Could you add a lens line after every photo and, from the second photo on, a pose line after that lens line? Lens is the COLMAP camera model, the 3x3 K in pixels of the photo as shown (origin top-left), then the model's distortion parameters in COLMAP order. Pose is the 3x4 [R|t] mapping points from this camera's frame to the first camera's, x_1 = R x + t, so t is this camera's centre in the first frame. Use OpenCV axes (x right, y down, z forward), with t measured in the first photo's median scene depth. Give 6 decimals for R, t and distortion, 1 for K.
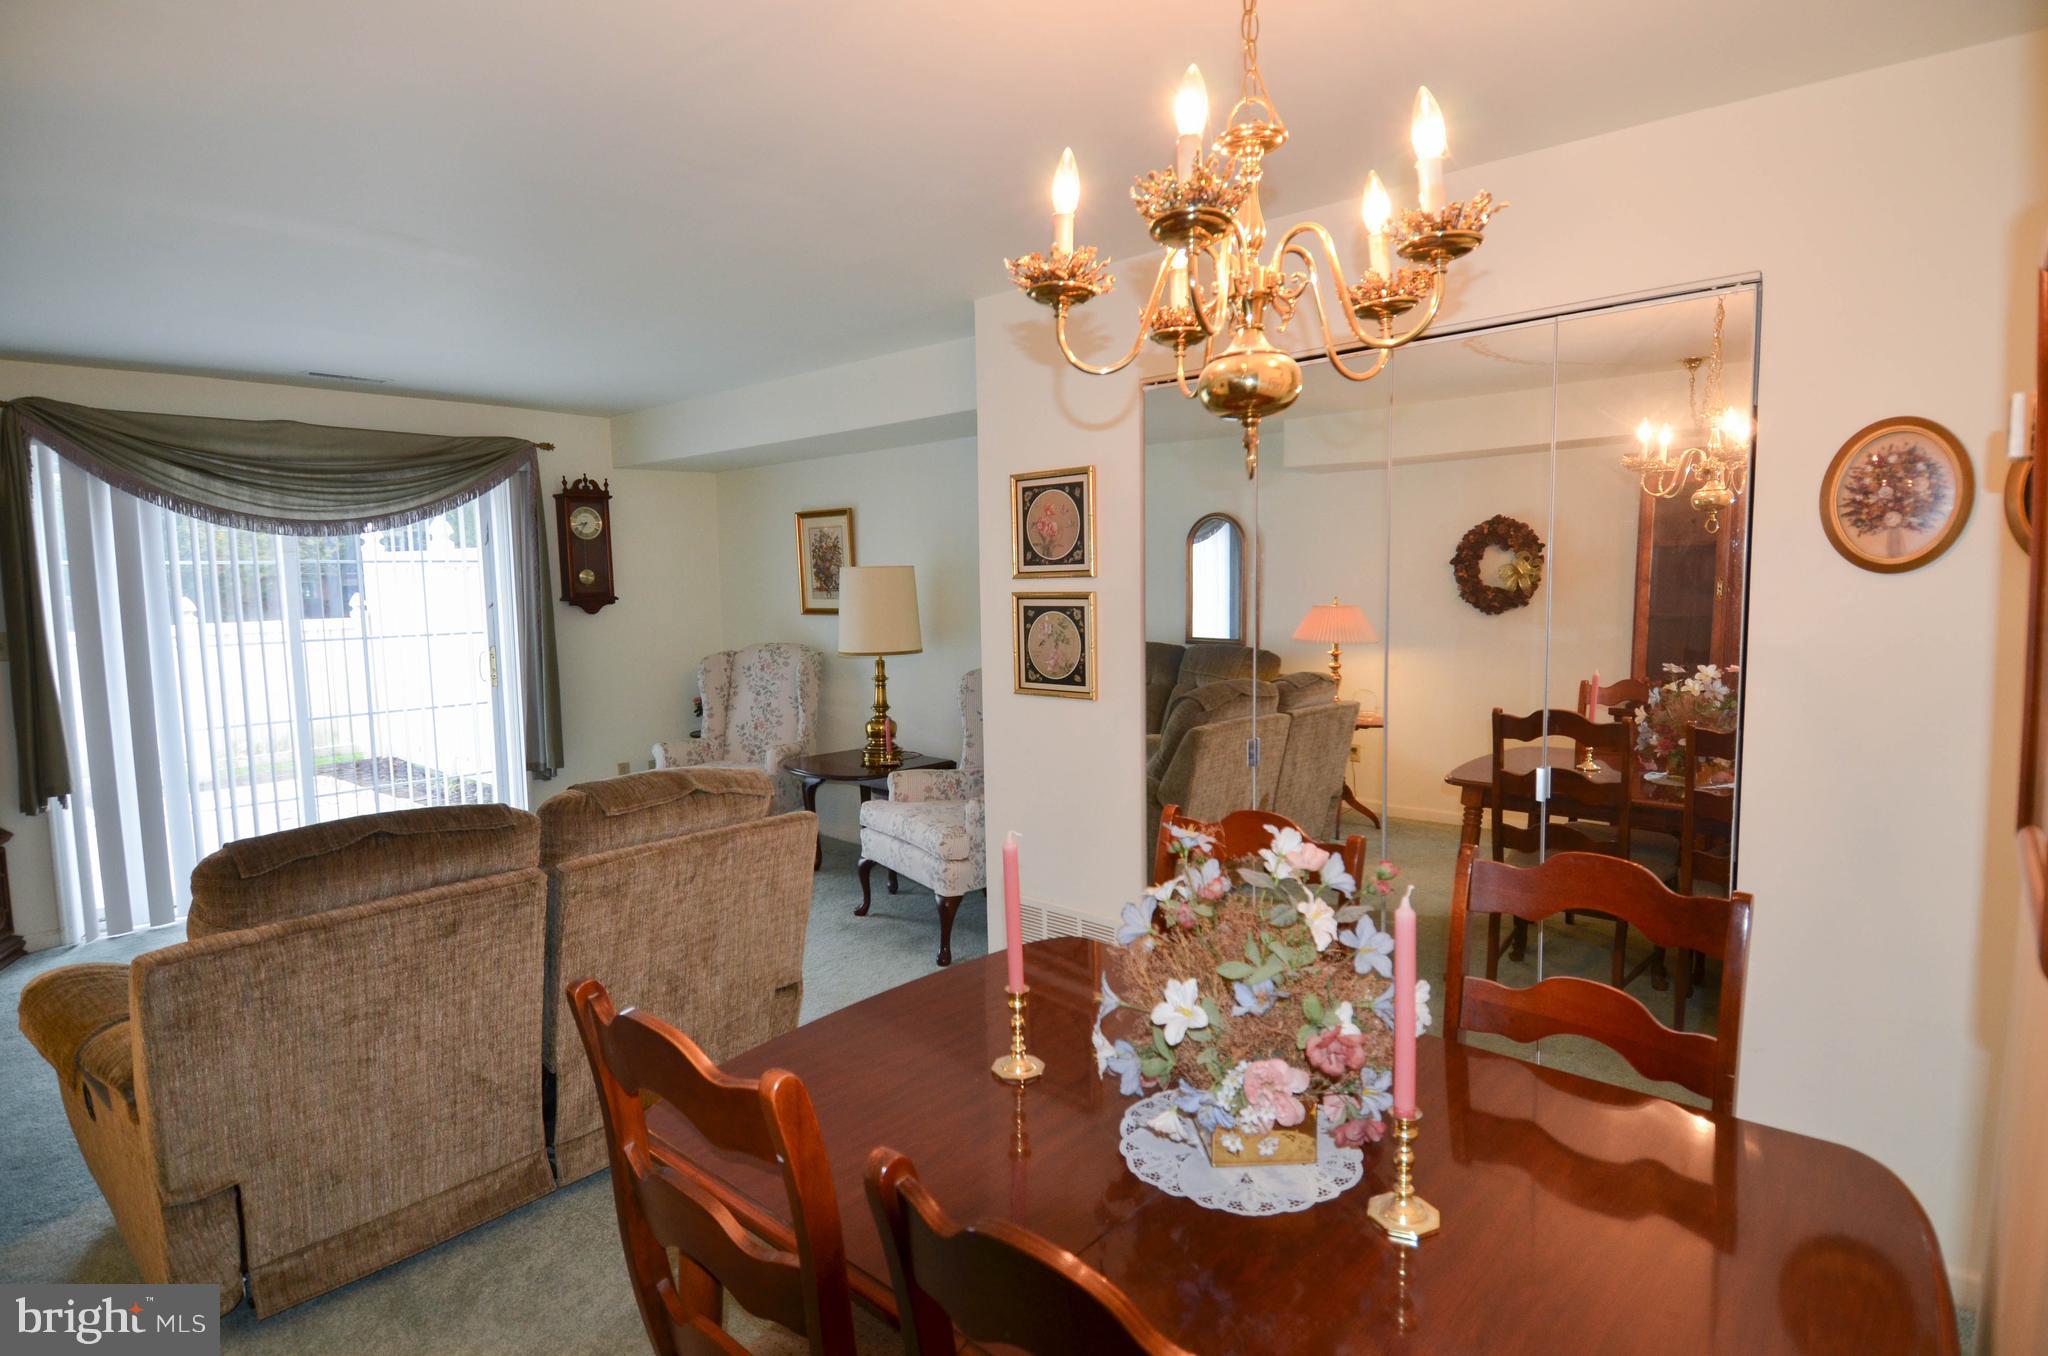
lens RADIAL K [[1050.2, 0, 1024.5], [0, 1050.2, 682.6], [0, 0, 1]] dist [0.053134, -0.058256]
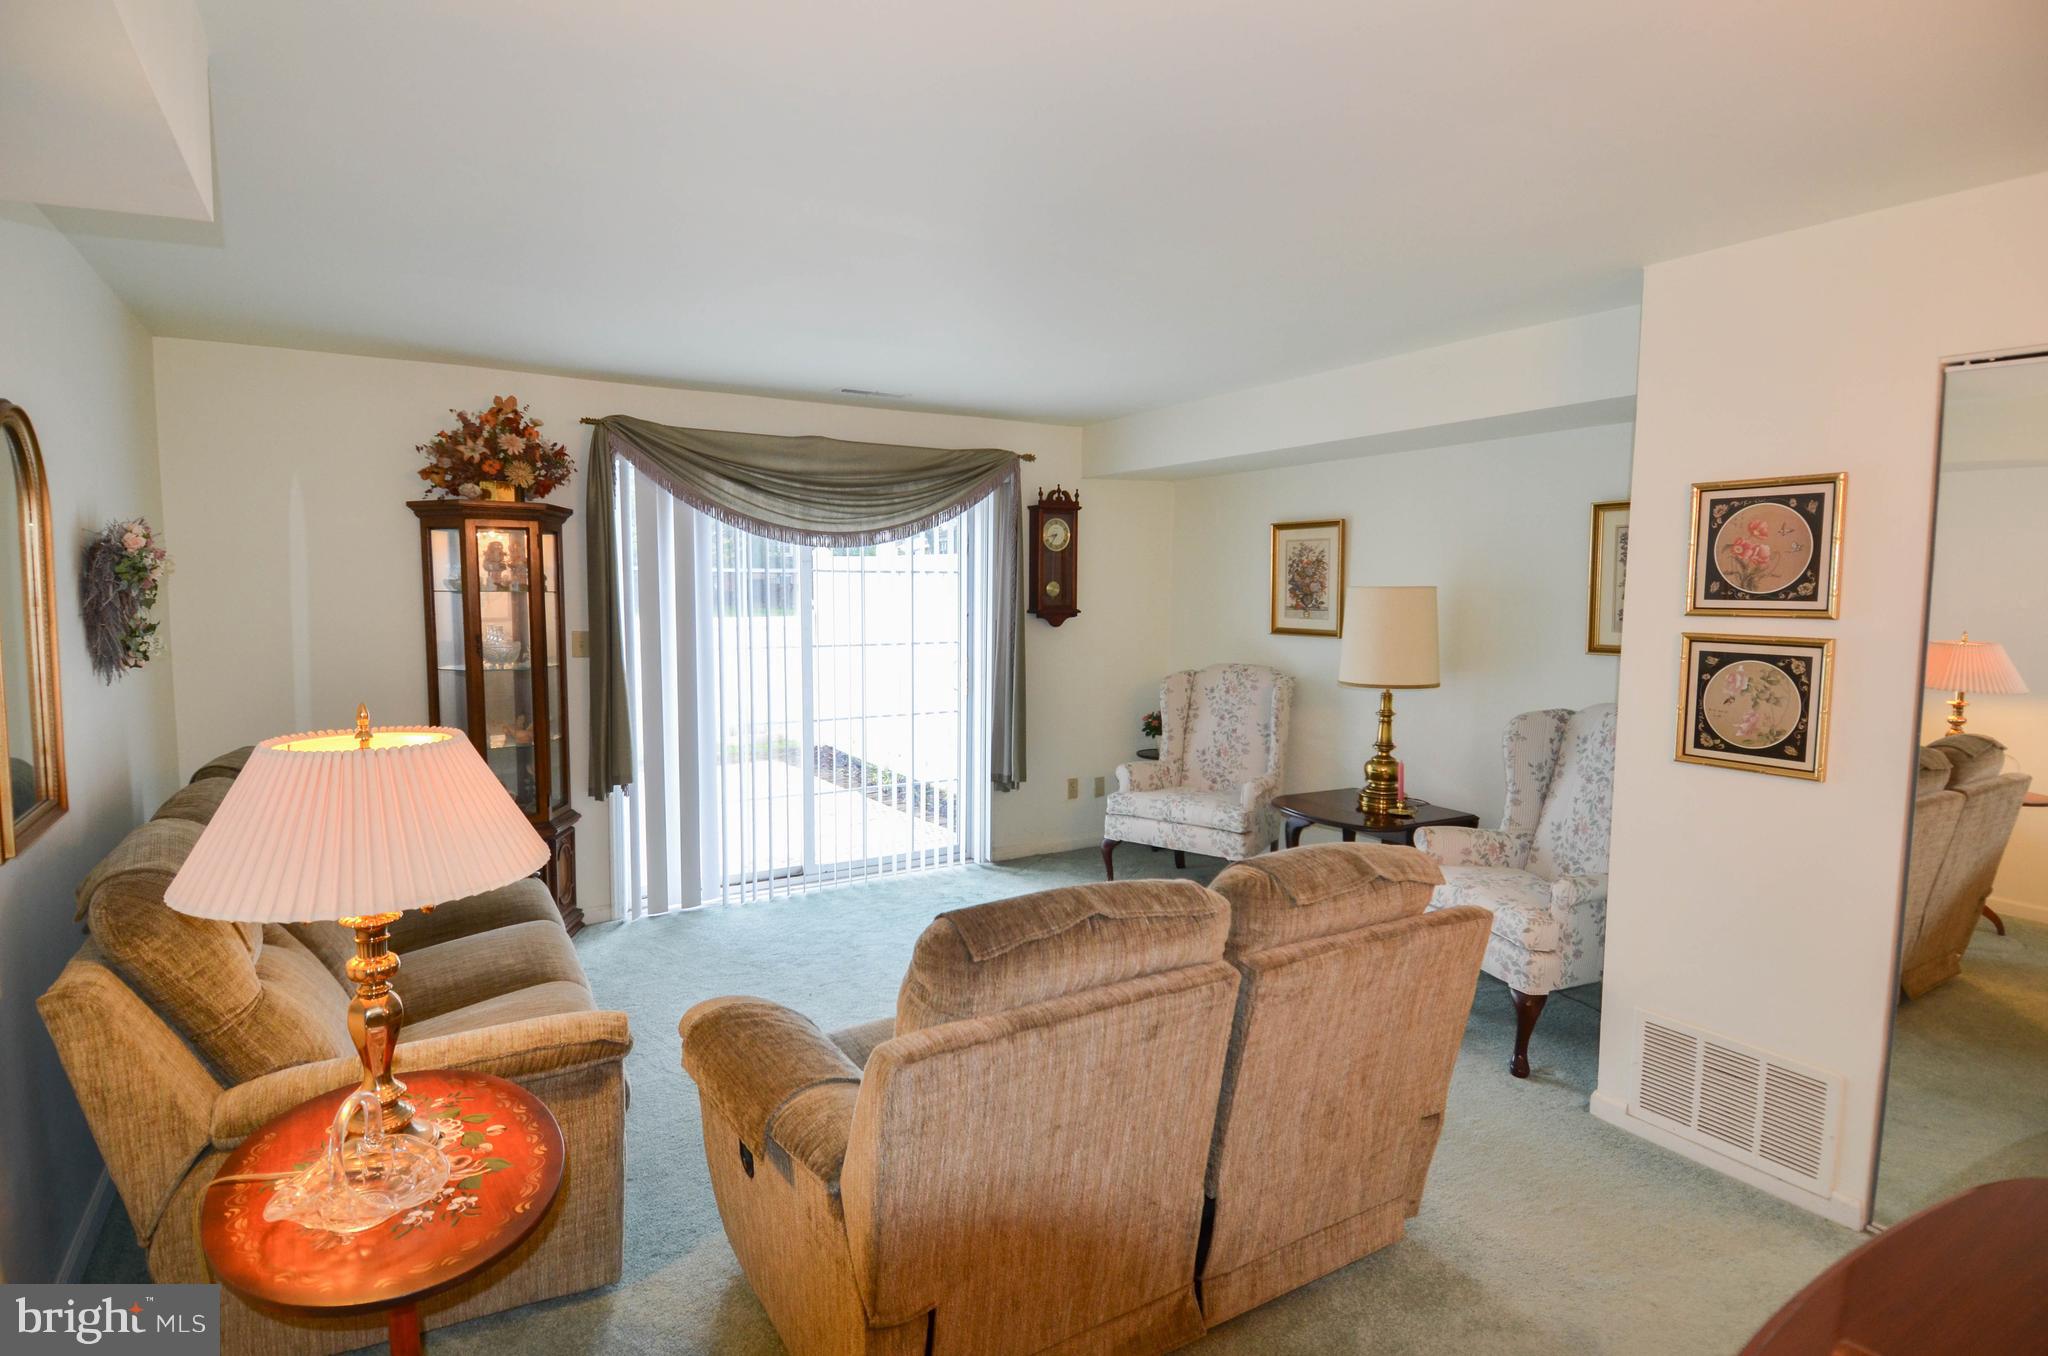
lens RADIAL K [[1050.2, 0, 1024.5], [0, 1050.2, 682.6], [0, 0, 1]] dist [0.053134, -0.058256]
pose [[0.954278, 0.050051, -0.294701, -0.195827], [-0.050714, 0.998699, 0.005397, -0.022480], [0.294588, 0.009795, 0.955574, 0.077668]]
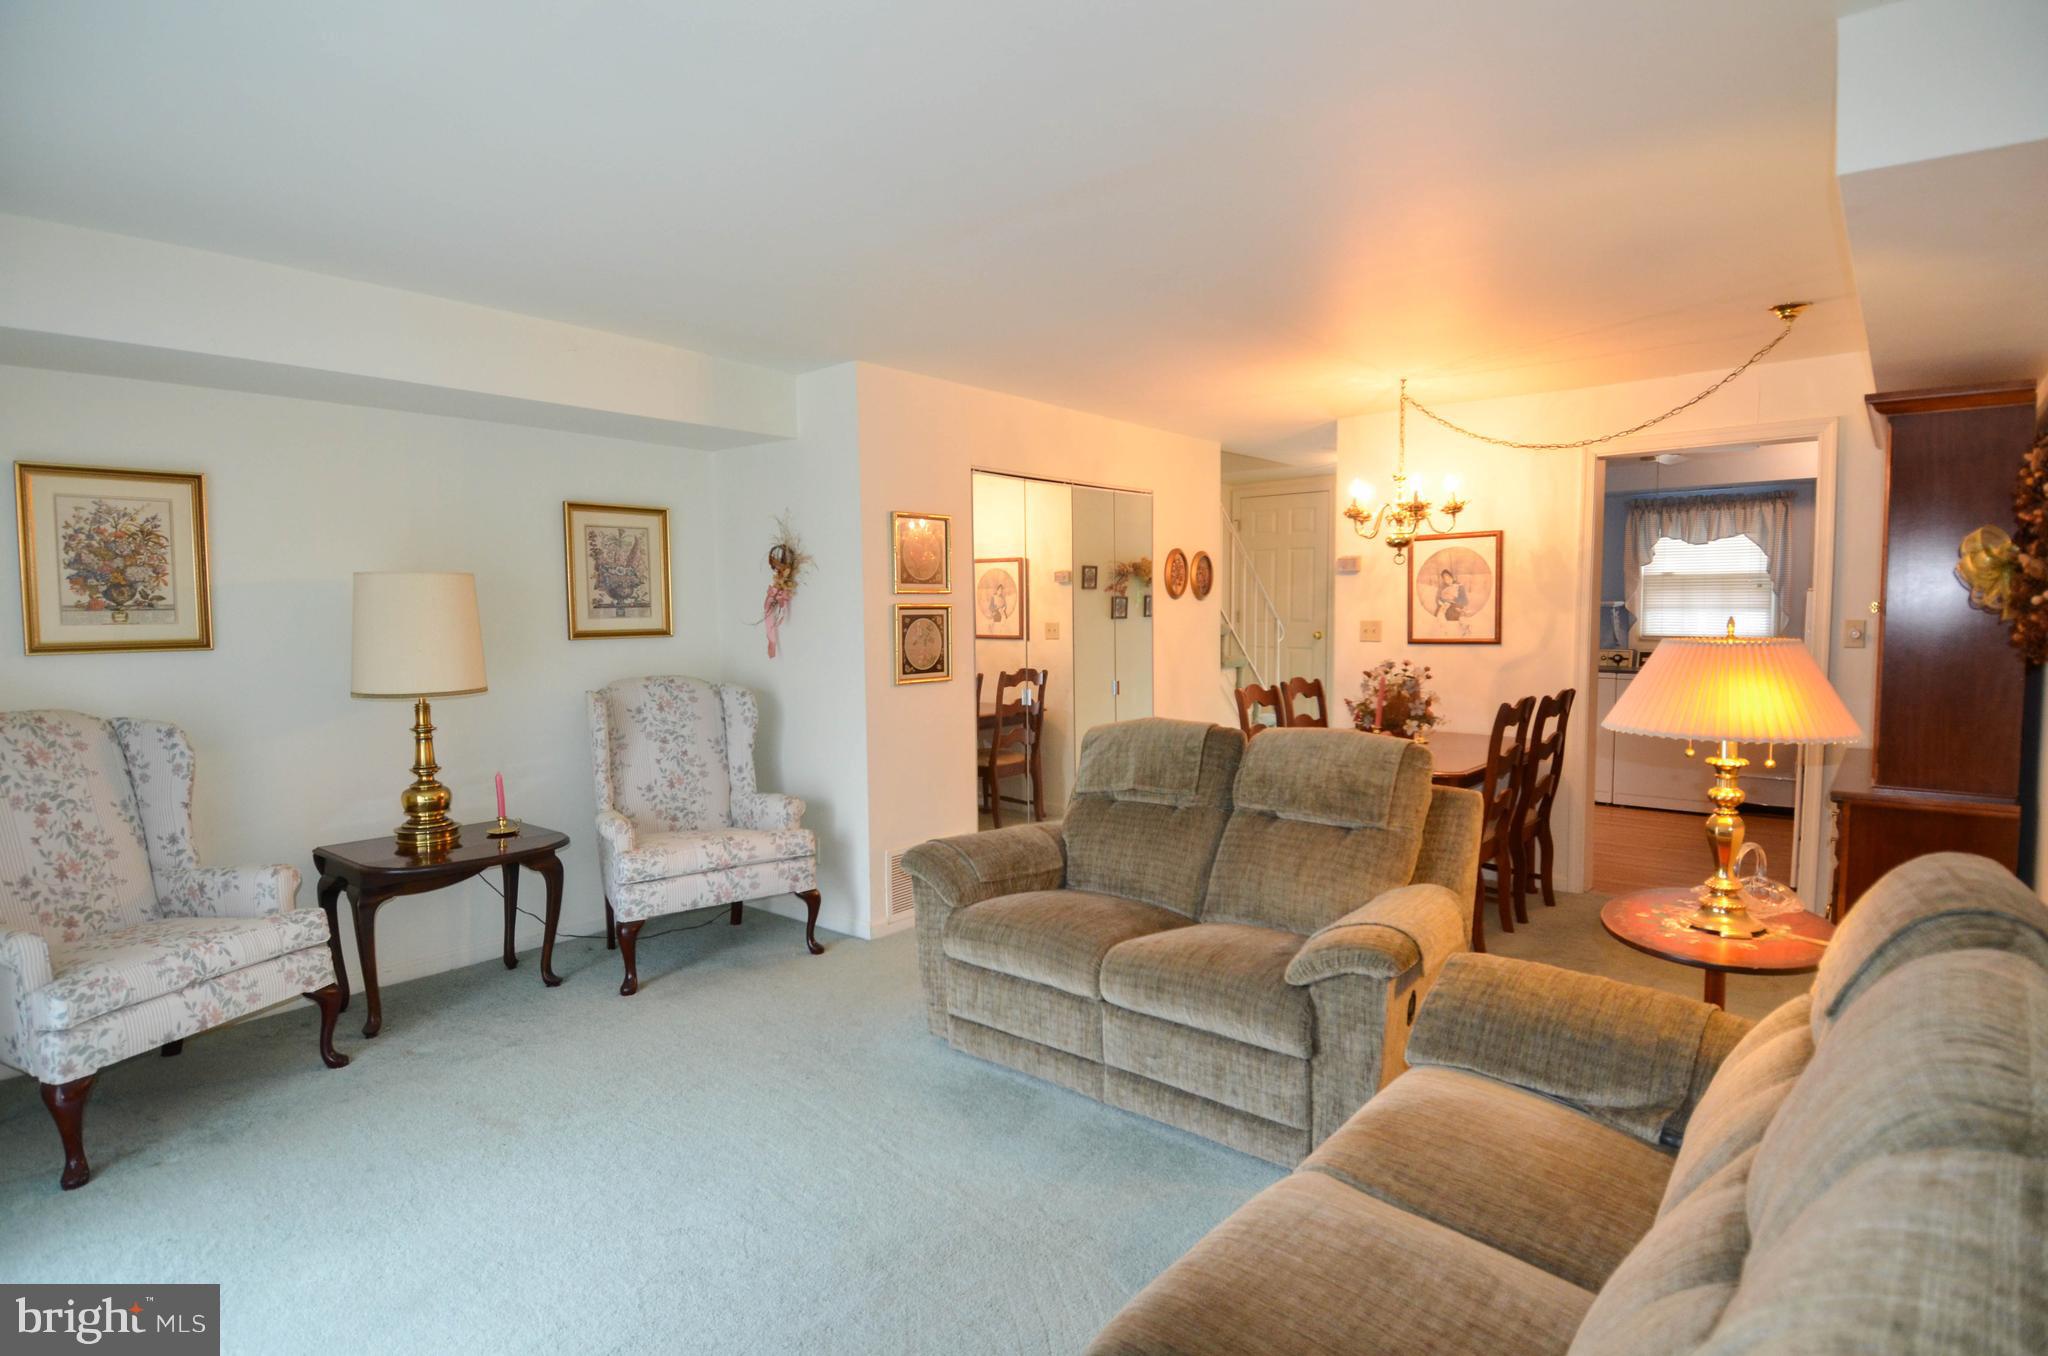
lens RADIAL K [[1050.2, 0, 1024.5], [0, 1050.2, 682.6], [0, 0, 1]] dist [0.053134, -0.058256]
pose [[-0.027267, -0.053868, 0.998176, -1.021504], [0.106660, 0.992690, 0.056486, -0.037953], [-0.993922, 0.108005, -0.021322, 0.708256]]
